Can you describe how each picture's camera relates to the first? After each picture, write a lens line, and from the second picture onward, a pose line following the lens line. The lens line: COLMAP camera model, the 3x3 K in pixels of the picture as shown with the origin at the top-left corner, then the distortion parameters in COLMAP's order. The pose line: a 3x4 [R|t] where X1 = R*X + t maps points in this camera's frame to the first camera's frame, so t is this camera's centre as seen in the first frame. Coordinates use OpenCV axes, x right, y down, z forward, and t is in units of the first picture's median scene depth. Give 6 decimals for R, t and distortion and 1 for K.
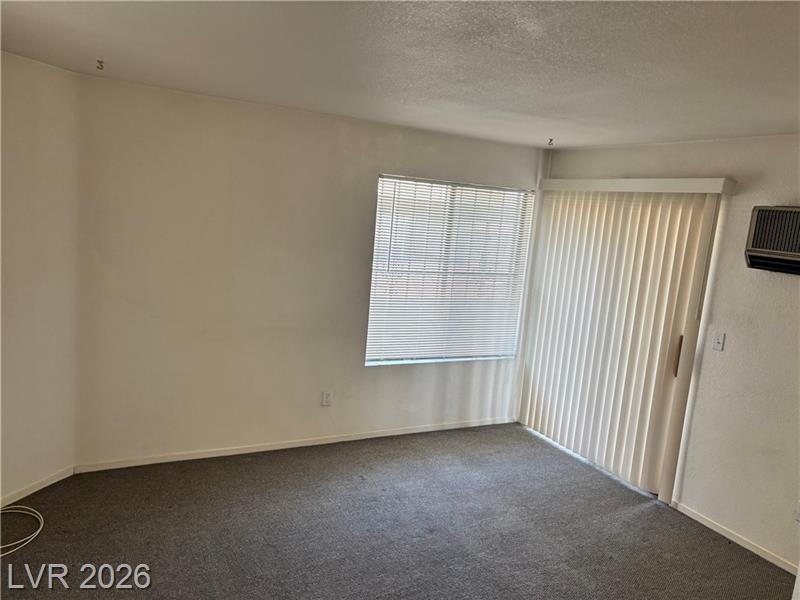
lens RADIAL K [[603.3, 0, 399.7], [0, 603.3, 298.5], [0, 0, 1]] dist [0.015125, -0.016228]
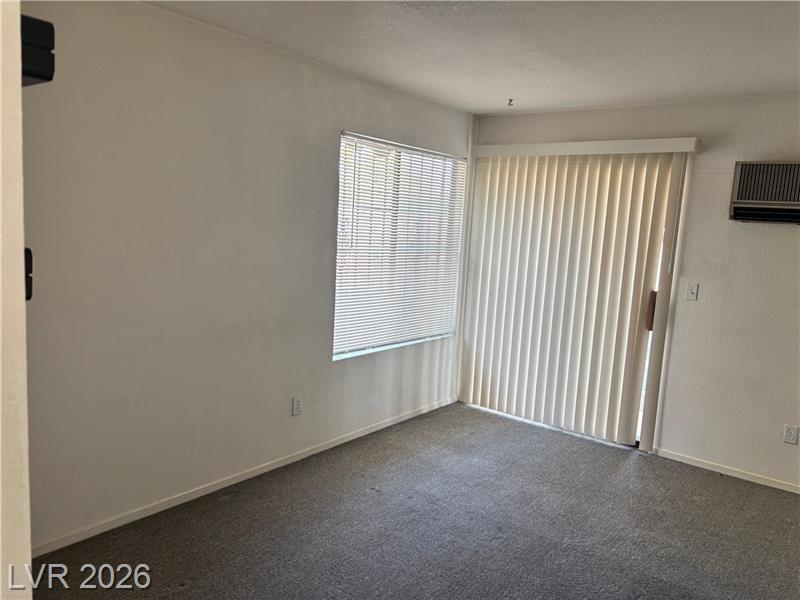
lens RADIAL K [[603.3, 0, 399.5], [0, 603.3, 304.5], [0, 0, 1]] dist [0.015125, -0.016228]
pose [[0.912366, -0.089694, 0.399428, -0.318135], [0.081854, 0.995969, 0.036681, 0.009760], [-0.401108, -0.000771, 0.916030, 0.195052]]
